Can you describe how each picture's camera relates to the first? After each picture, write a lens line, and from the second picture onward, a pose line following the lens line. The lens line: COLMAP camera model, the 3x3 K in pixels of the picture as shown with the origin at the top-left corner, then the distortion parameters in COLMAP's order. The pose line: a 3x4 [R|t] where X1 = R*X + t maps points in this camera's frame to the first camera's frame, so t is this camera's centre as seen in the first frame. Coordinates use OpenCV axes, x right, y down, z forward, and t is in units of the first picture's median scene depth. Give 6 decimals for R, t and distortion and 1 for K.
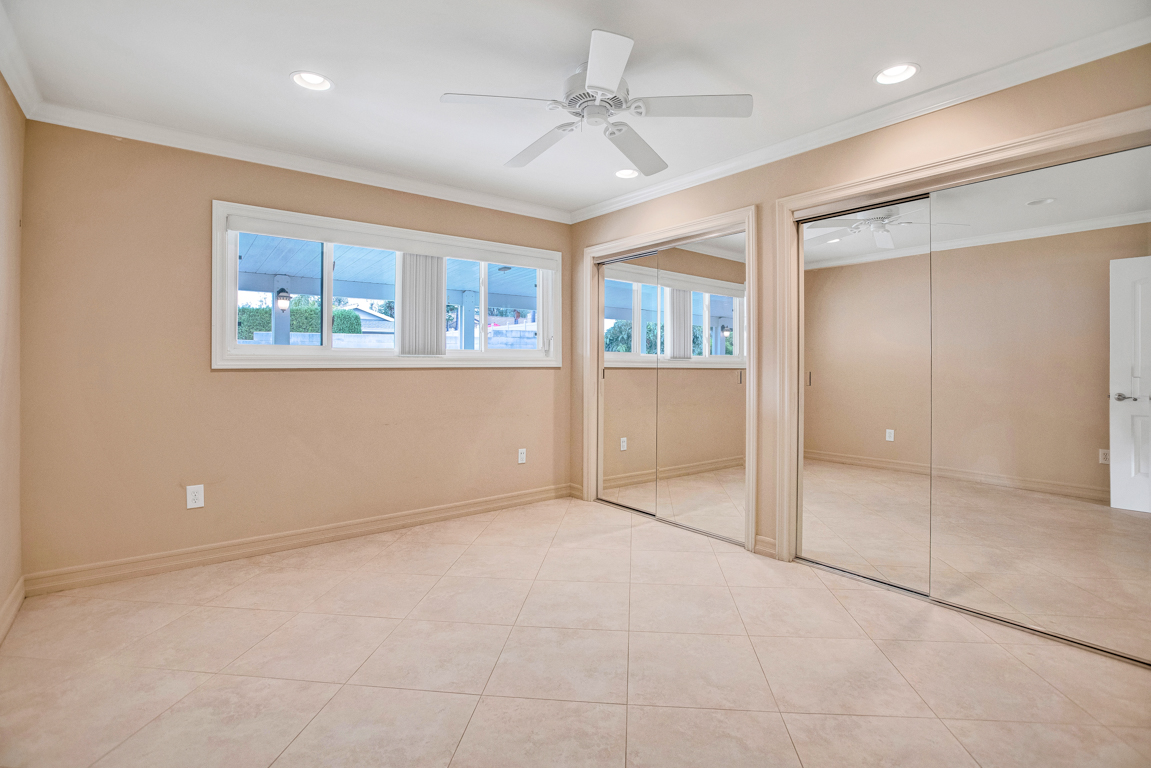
lens RADIAL K [[530.6, 0, 576.2], [0, 530.6, 373.6], [0, 0, 1]] dist [-0.038310, 0.005682]
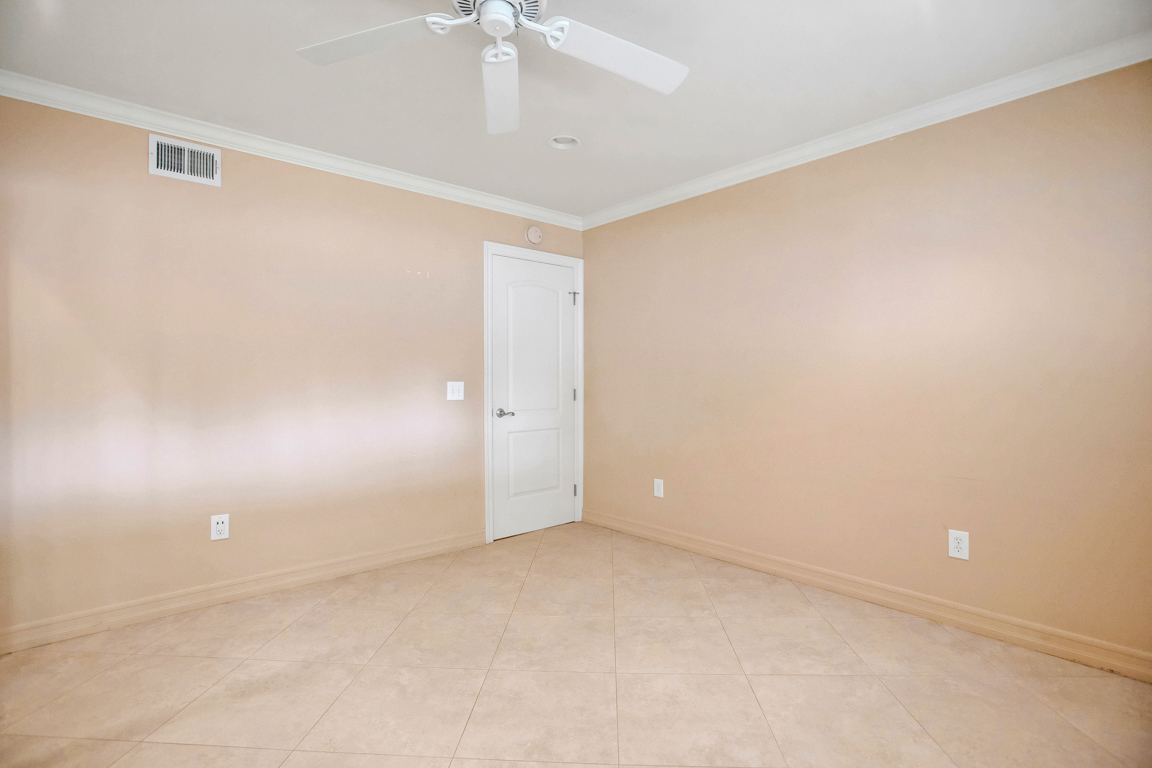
lens RADIAL K [[531.0, 0, 575.1], [0, 531.0, 381.3], [0, 0, 1]] dist [-0.038310, 0.005682]
pose [[-0.998657, -0.000686, -0.051797, -0.034870], [-0.001928, 0.999711, 0.023946, -0.044341], [0.051766, 0.024014, -0.998370, 2.176612]]
